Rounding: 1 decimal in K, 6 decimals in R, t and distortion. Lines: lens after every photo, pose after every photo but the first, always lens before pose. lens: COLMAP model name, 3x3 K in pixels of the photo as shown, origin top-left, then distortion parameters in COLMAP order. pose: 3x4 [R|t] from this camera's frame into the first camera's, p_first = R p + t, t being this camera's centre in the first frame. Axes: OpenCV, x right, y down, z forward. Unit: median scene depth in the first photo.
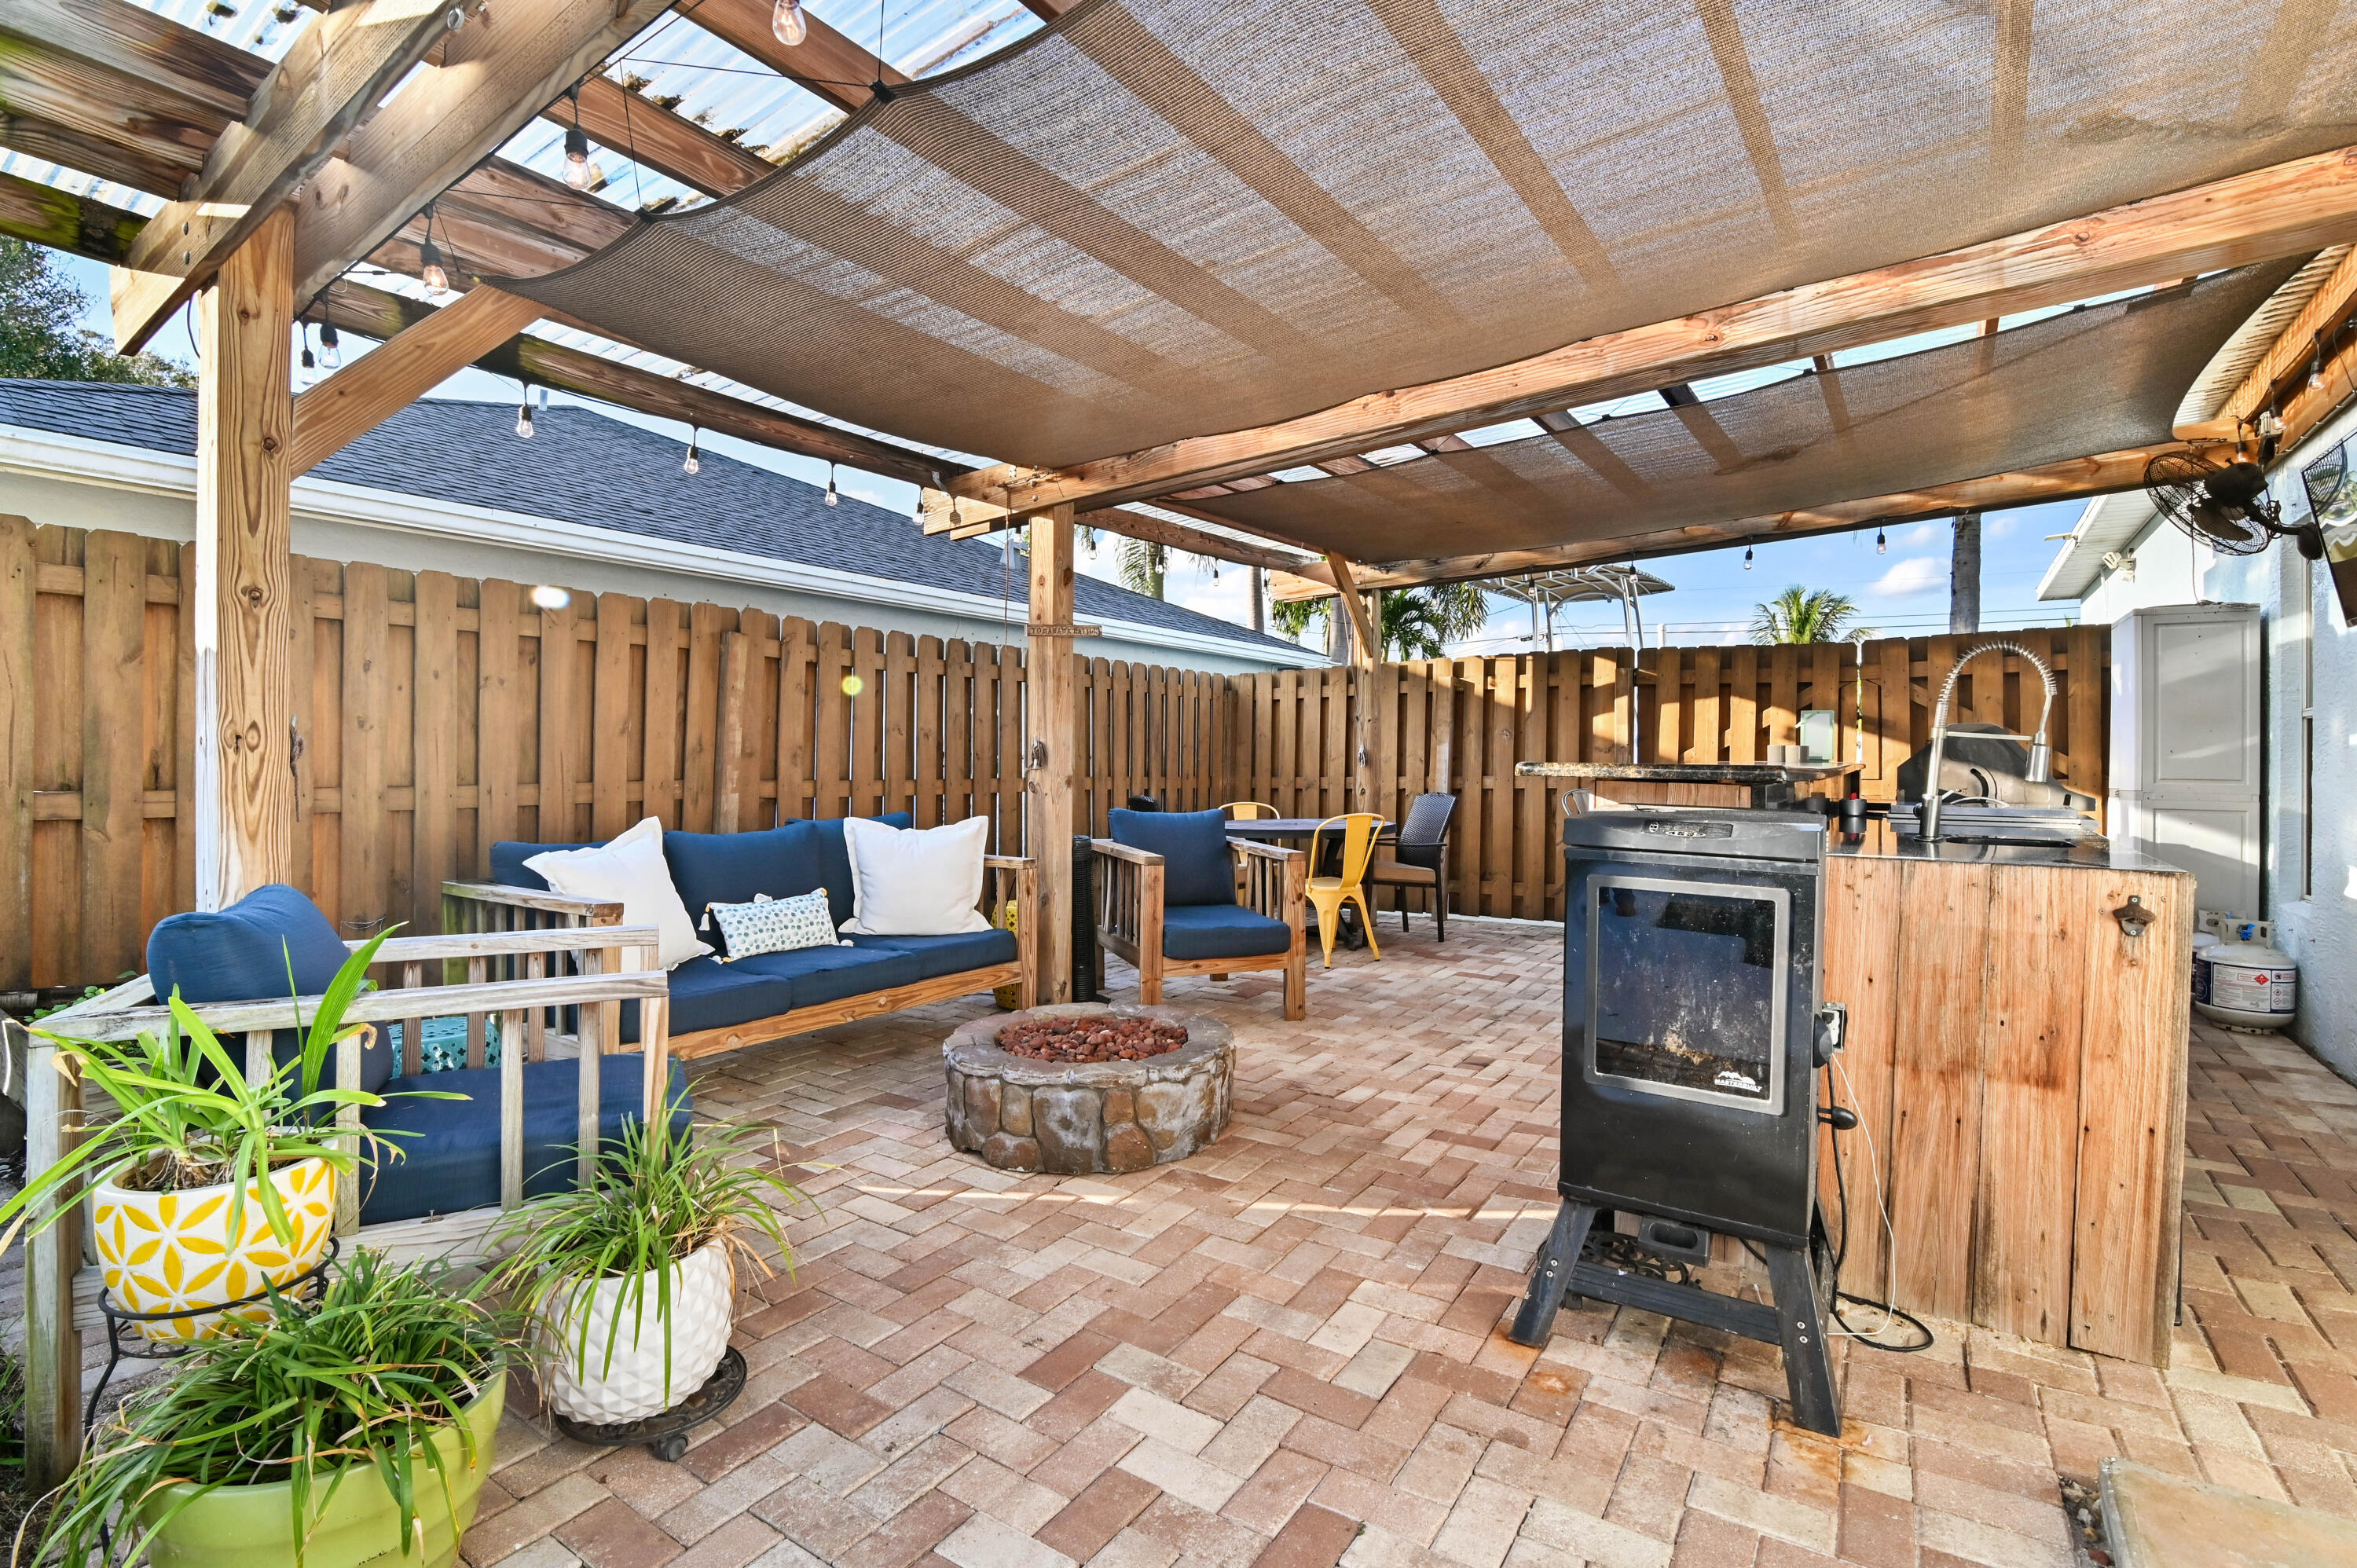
lens RADIAL K [[1093.7, 0, 1176.3], [0, 1093.7, 744.3], [0, 0, 1]] dist [-0.022288, 0.000812]
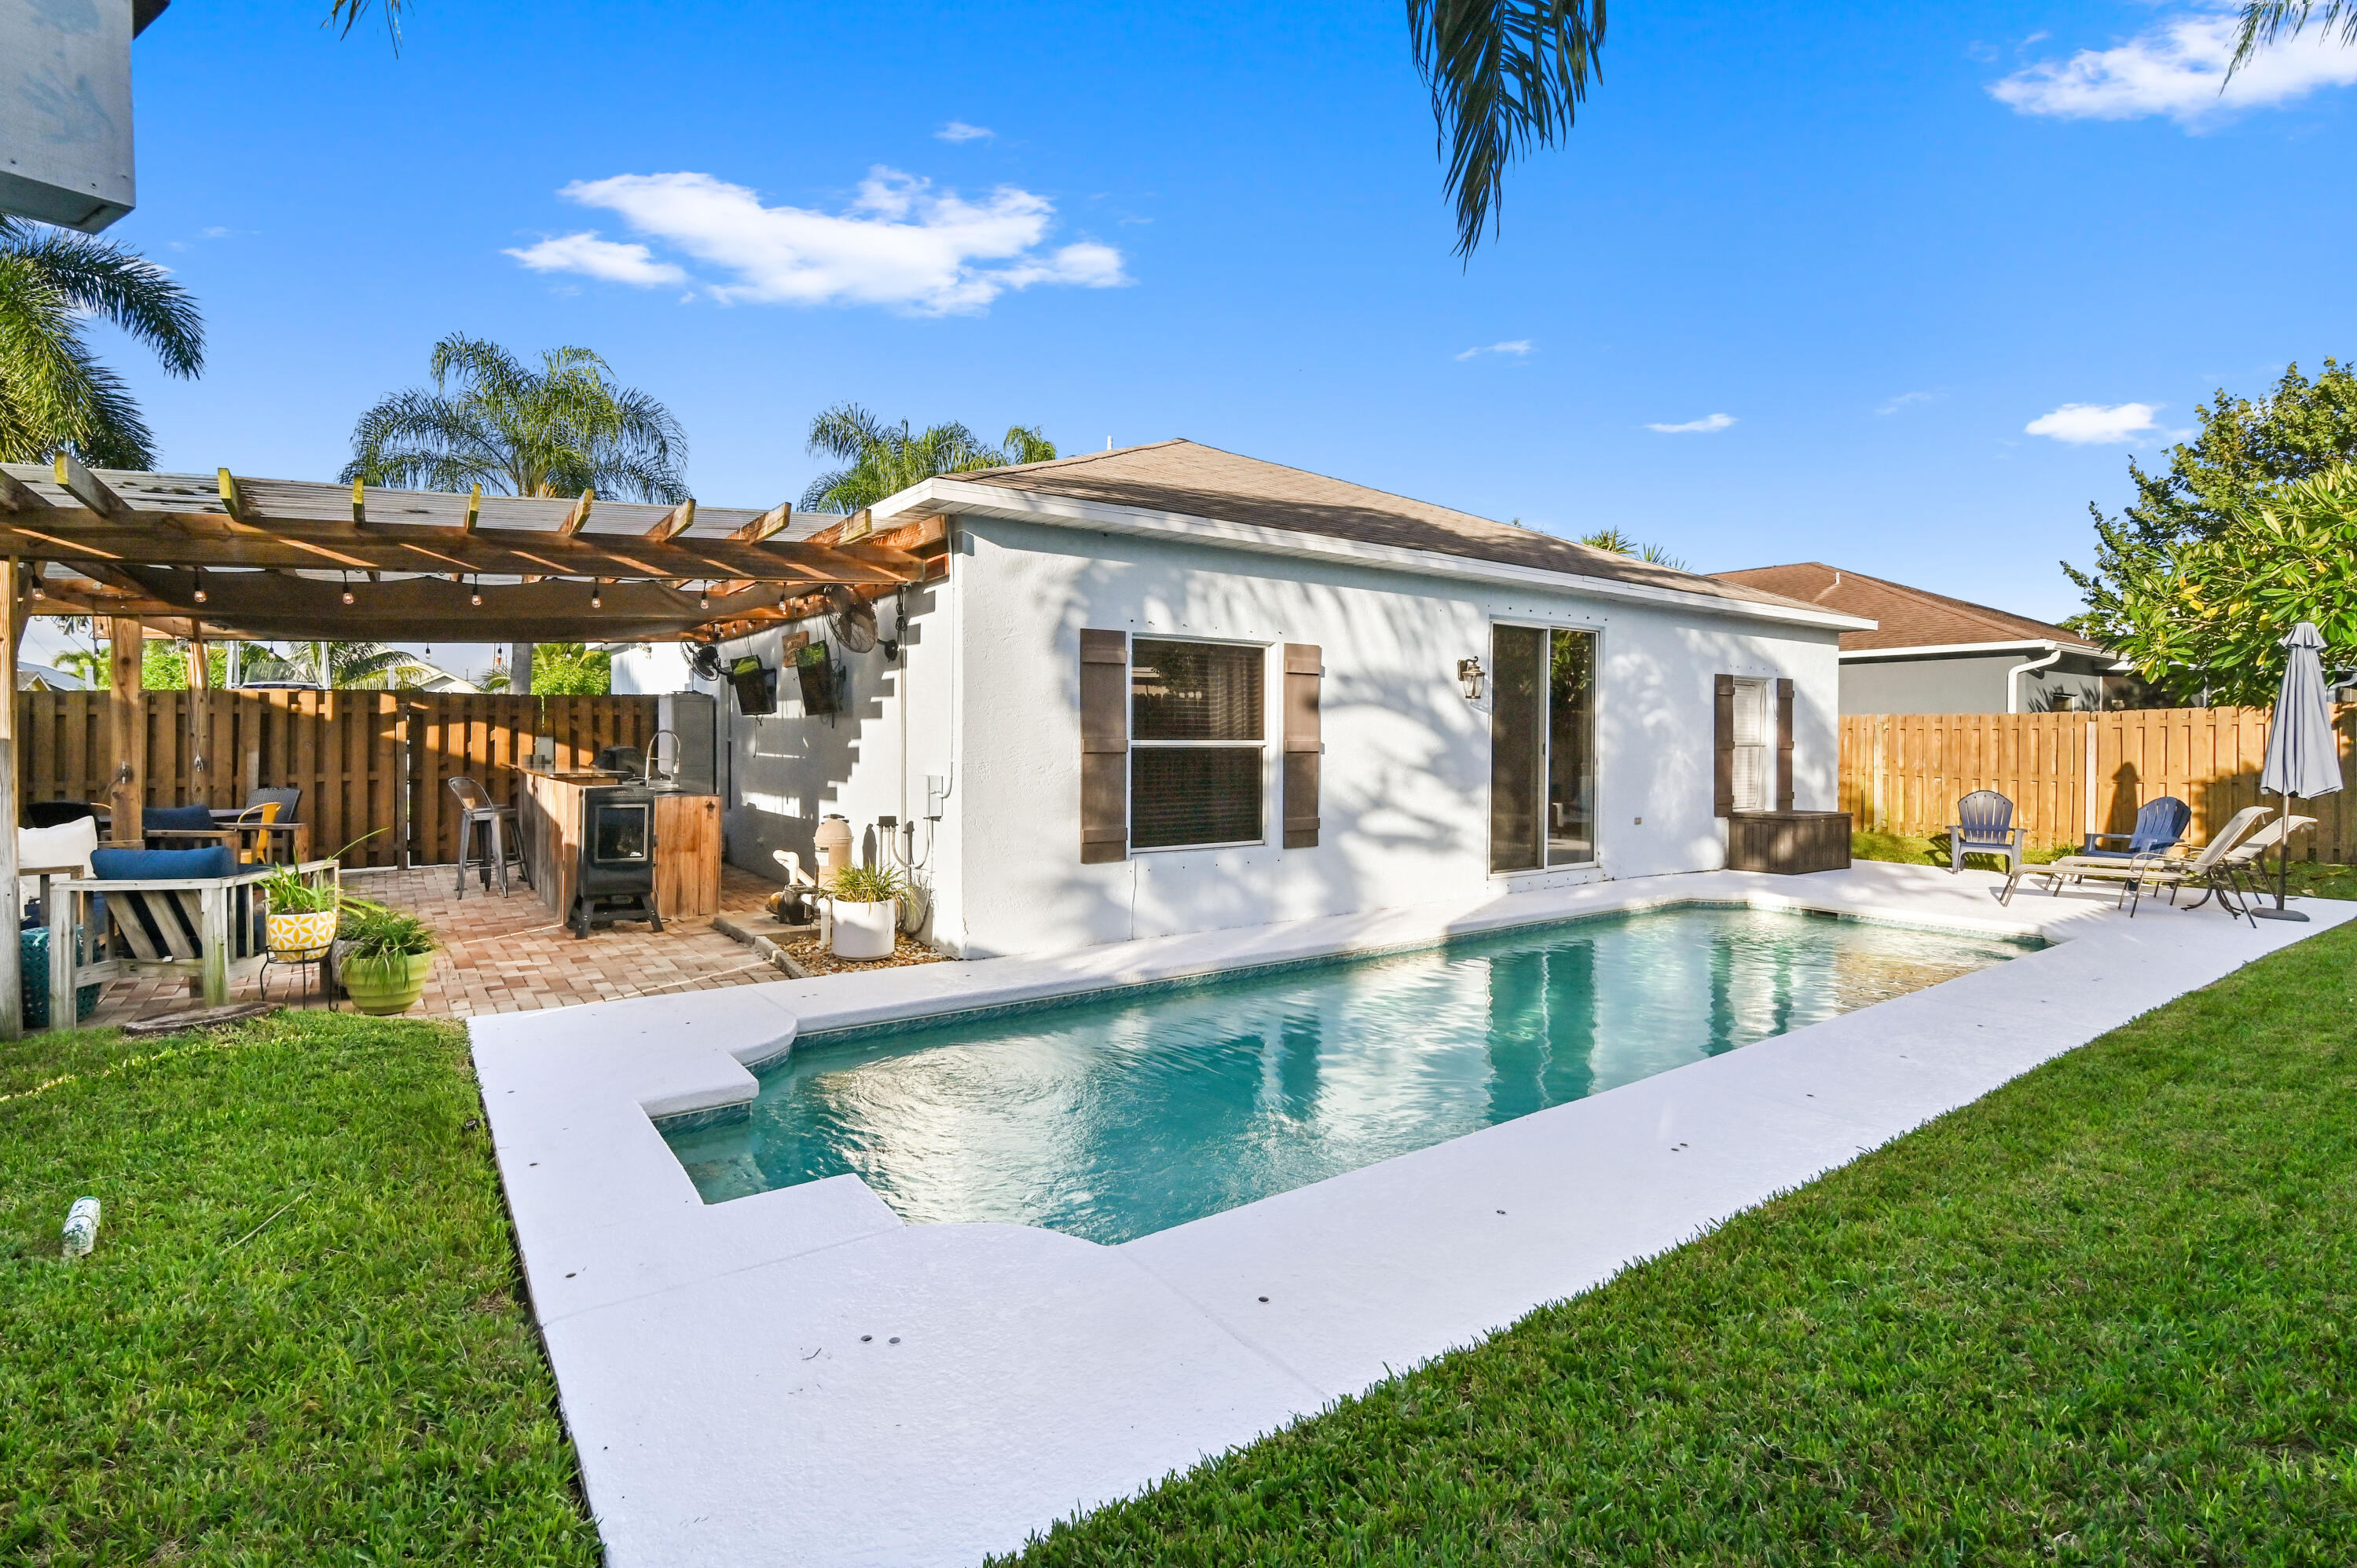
lens RADIAL K [[1093.7, 0, 1176.3], [0, 1093.7, 744.3], [0, 0, 1]] dist [-0.022288, 0.000812]
pose [[0.335501, -0.013678, 0.941941, -1.048349], [-0.008652, 0.999808, 0.017600, -0.071380], [-0.942000, -0.014054, 0.335318, -0.893621]]
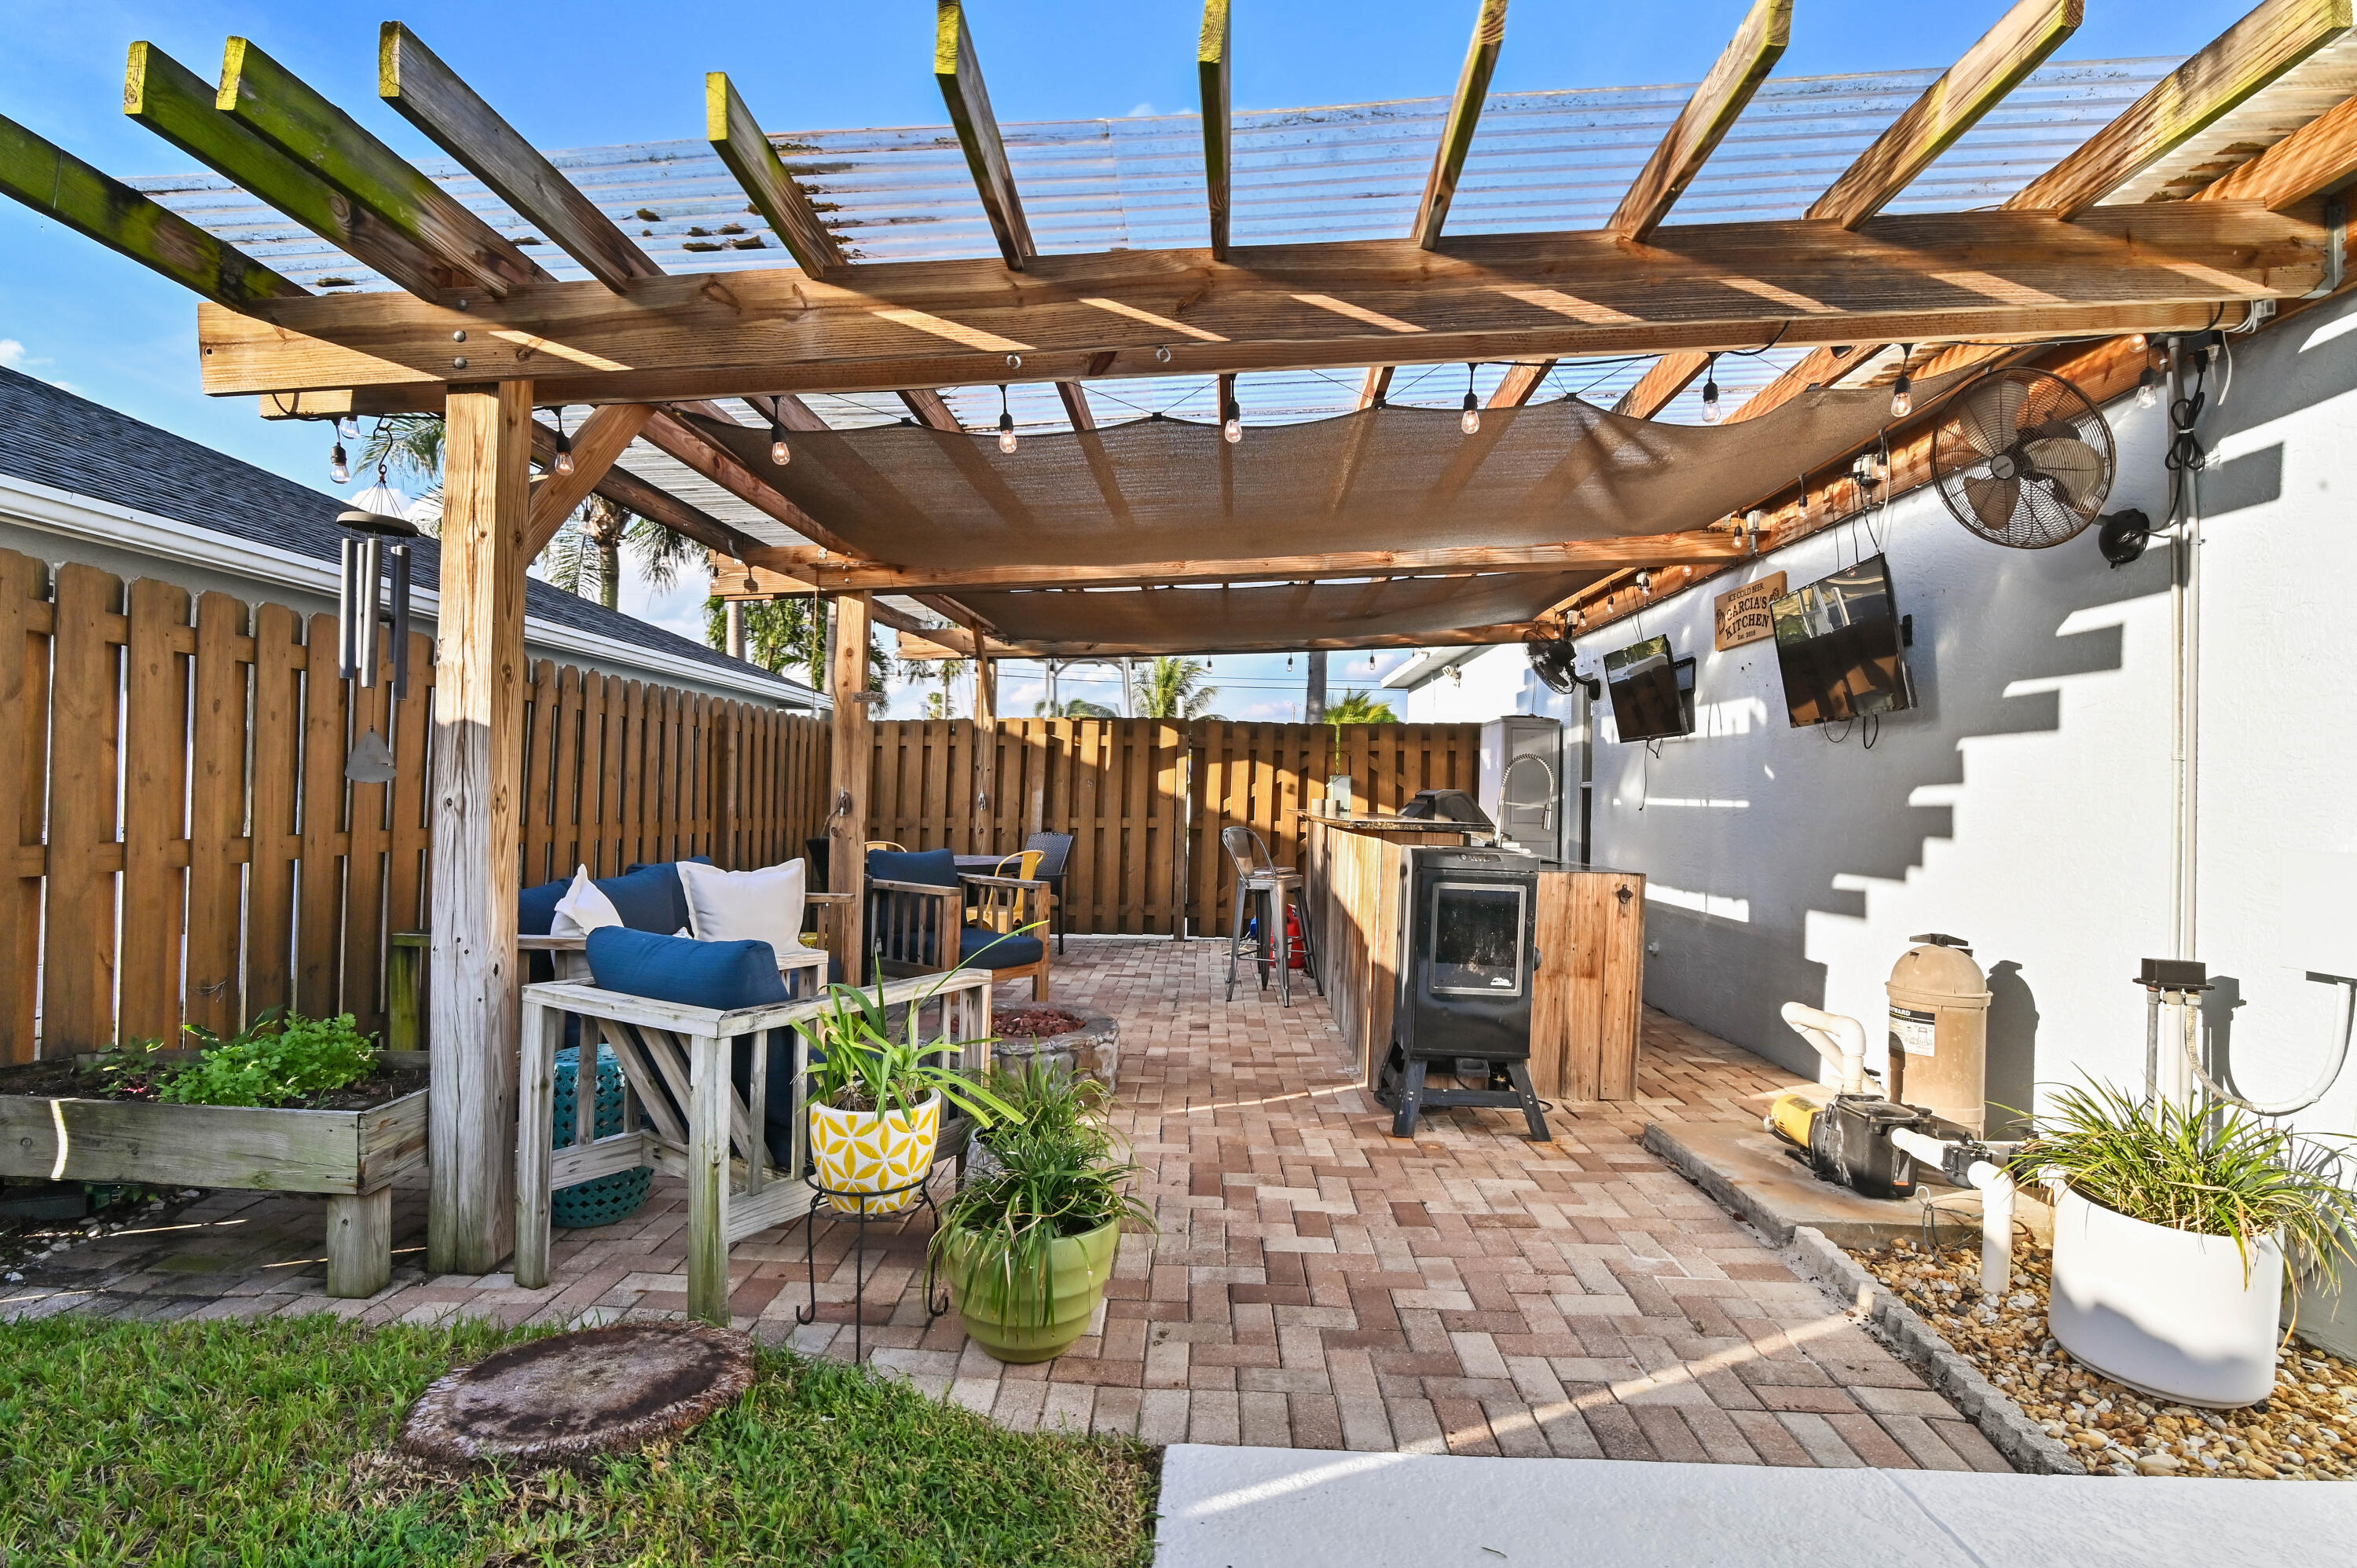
lens RADIAL K [[1128.4, 0, 1171.7], [0, 1128.4, 764.7], [0, 0, 1]] dist [-0.023733, -0.000092]
pose [[0.845544, 0.025144, 0.533313, -0.470413], [-0.020379, 0.999682, -0.014822, -0.021107], [-0.533516, 0.001664, 0.845788, -0.185870]]
